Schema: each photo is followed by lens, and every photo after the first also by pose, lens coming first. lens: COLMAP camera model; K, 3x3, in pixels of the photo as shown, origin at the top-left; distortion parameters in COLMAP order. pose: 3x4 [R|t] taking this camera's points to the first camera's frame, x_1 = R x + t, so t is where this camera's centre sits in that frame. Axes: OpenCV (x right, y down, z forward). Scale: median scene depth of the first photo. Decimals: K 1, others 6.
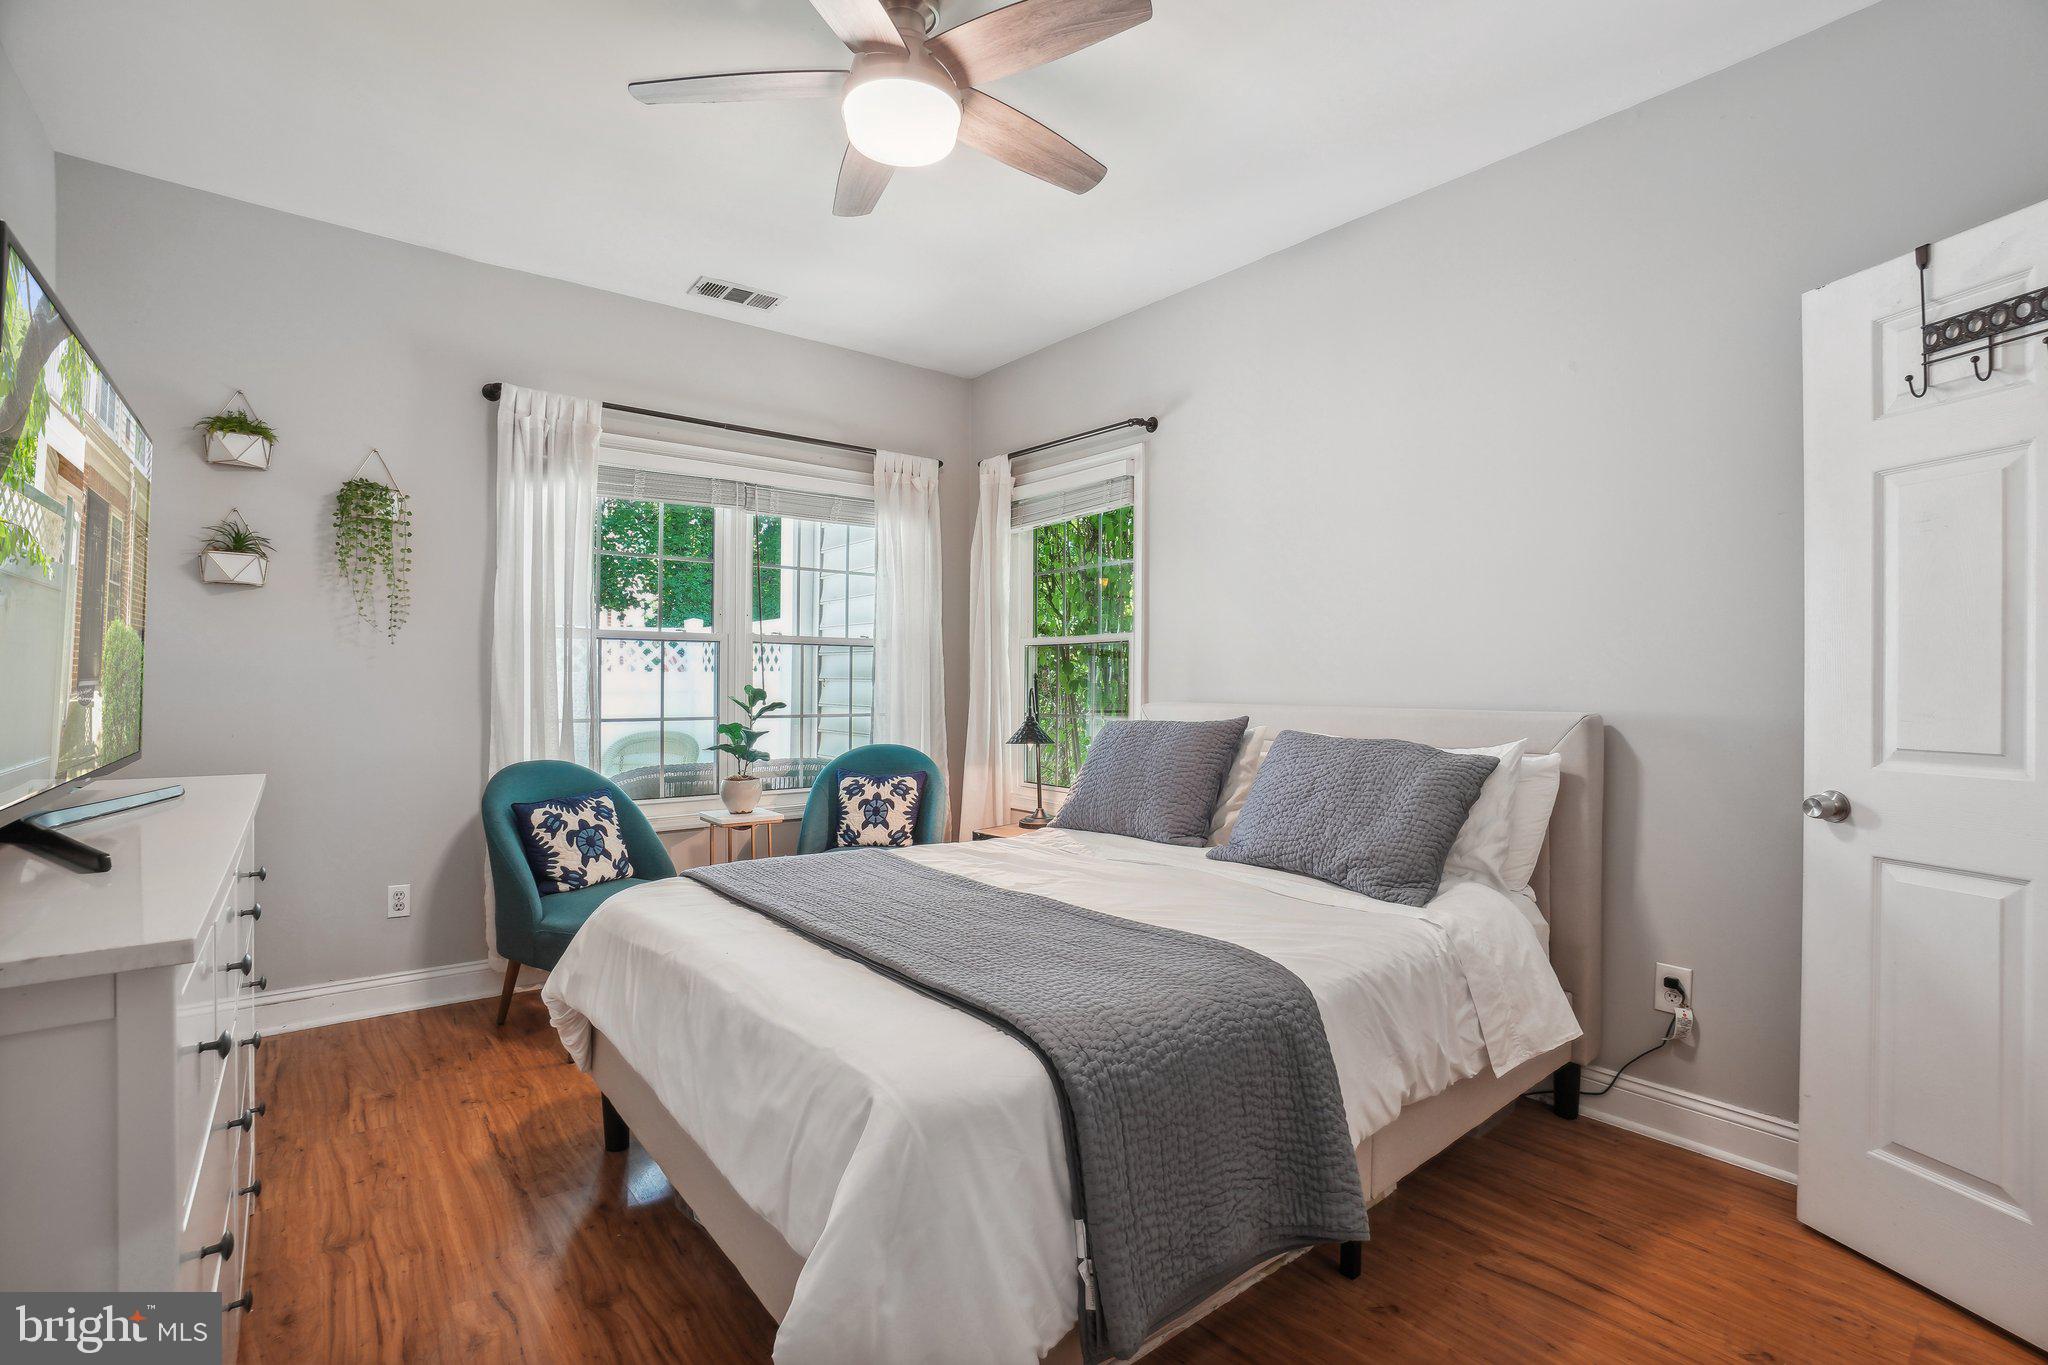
lens RADIAL K [[913.9, 0, 1020.3], [0, 913.9, 676.1], [0, 0, 1]] dist [-0.067592, 0.020402]
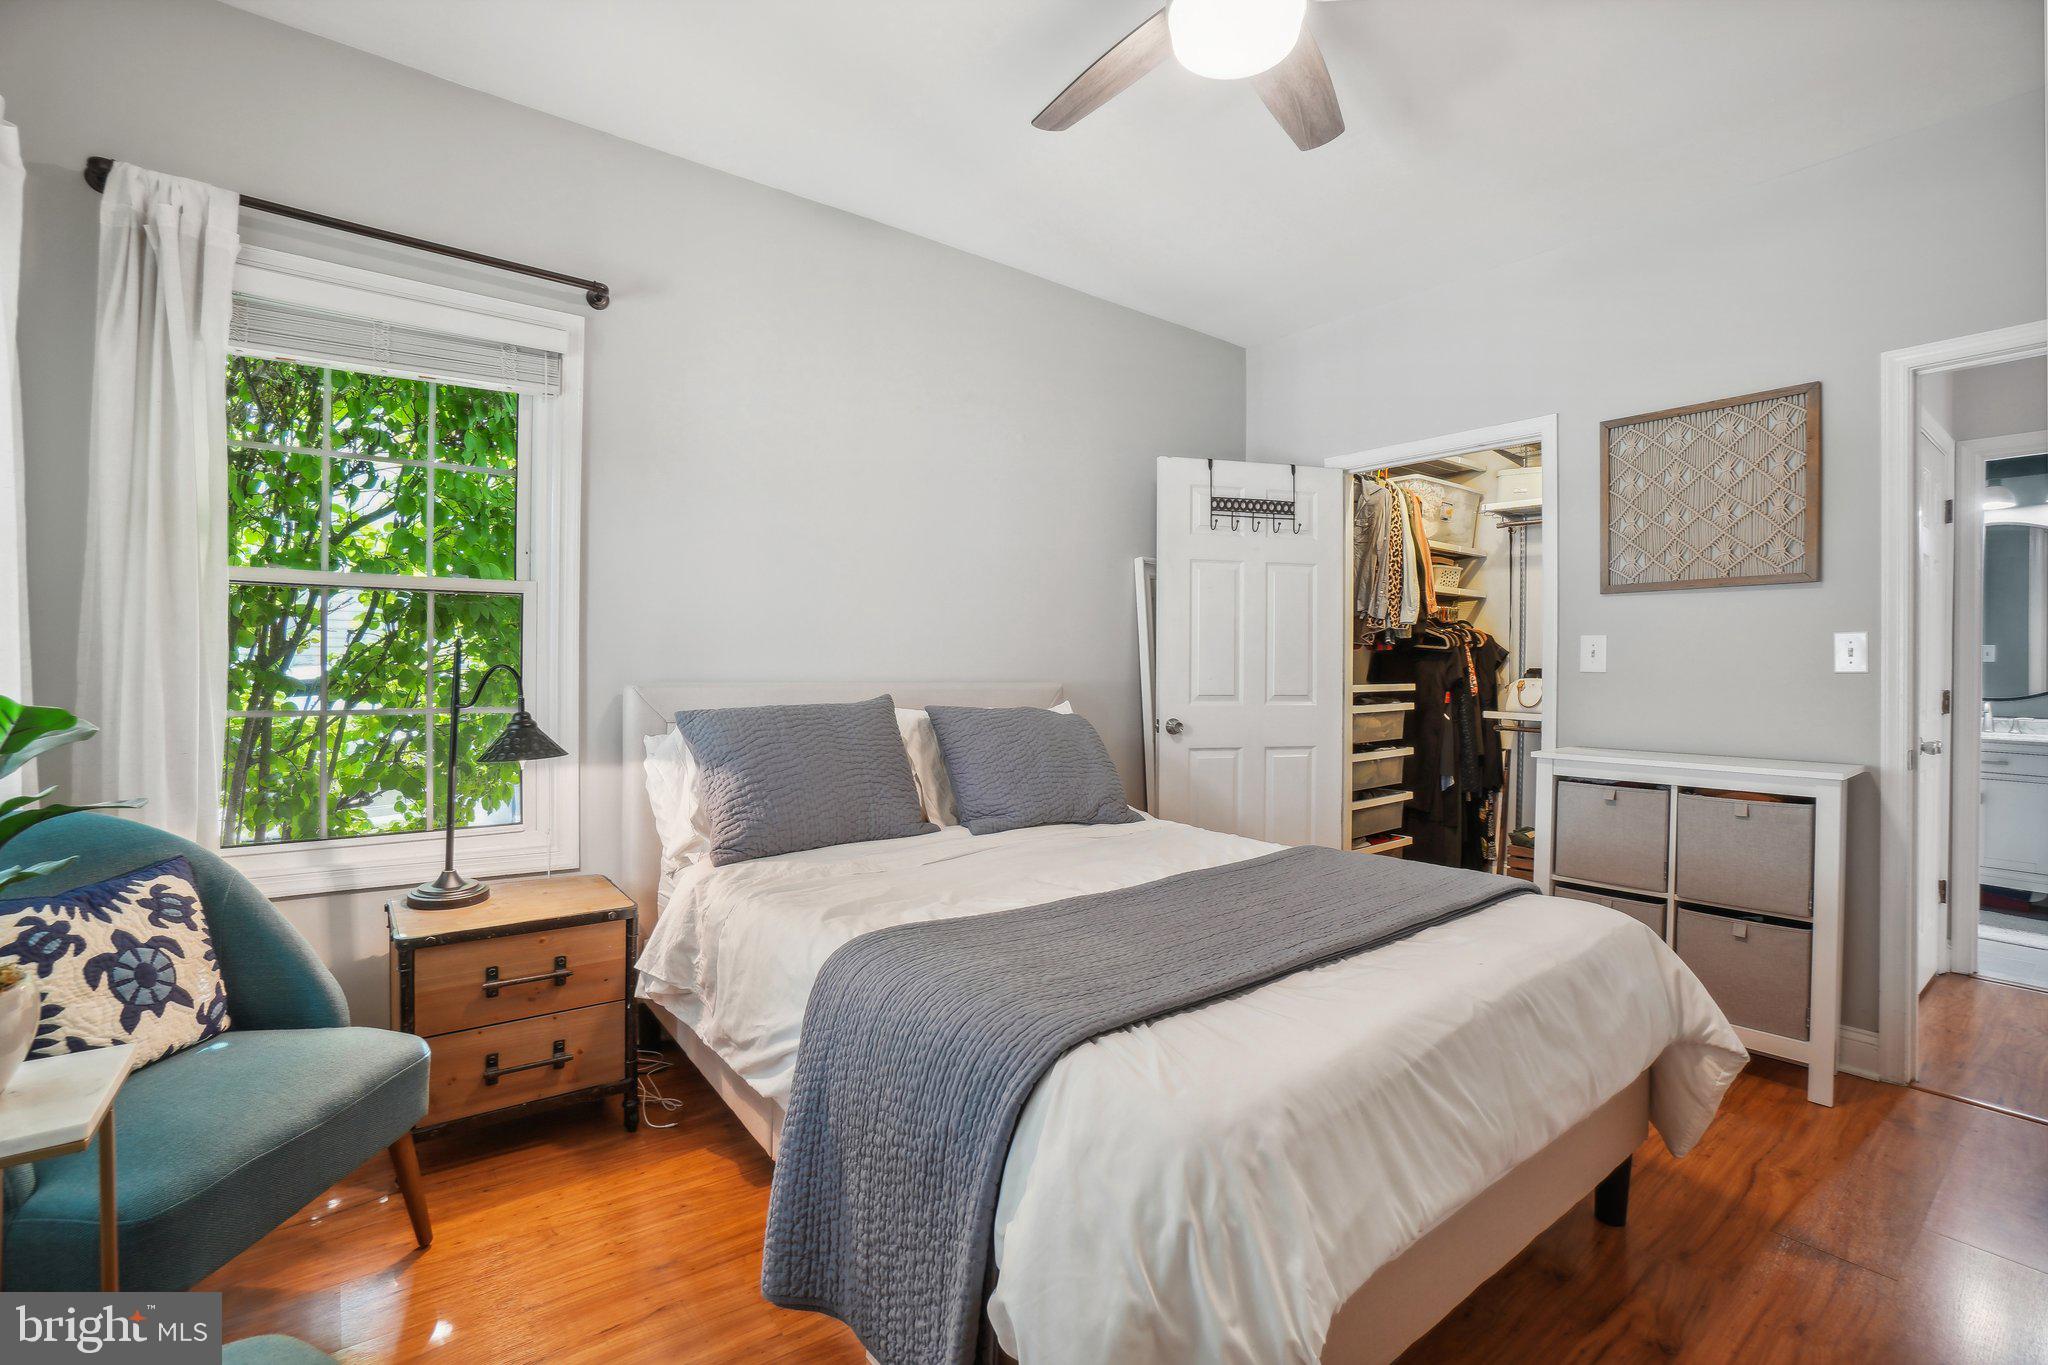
lens RADIAL K [[913.9, 0, 1020.3], [0, 913.9, 676.1], [0, 0, 1]] dist [-0.067592, 0.020402]
pose [[0.023067, -0.013069, 0.999648, -1.123448], [-0.015234, 0.999794, 0.013423, 0.014029], [-0.999618, -0.015539, 0.022864, 1.304114]]
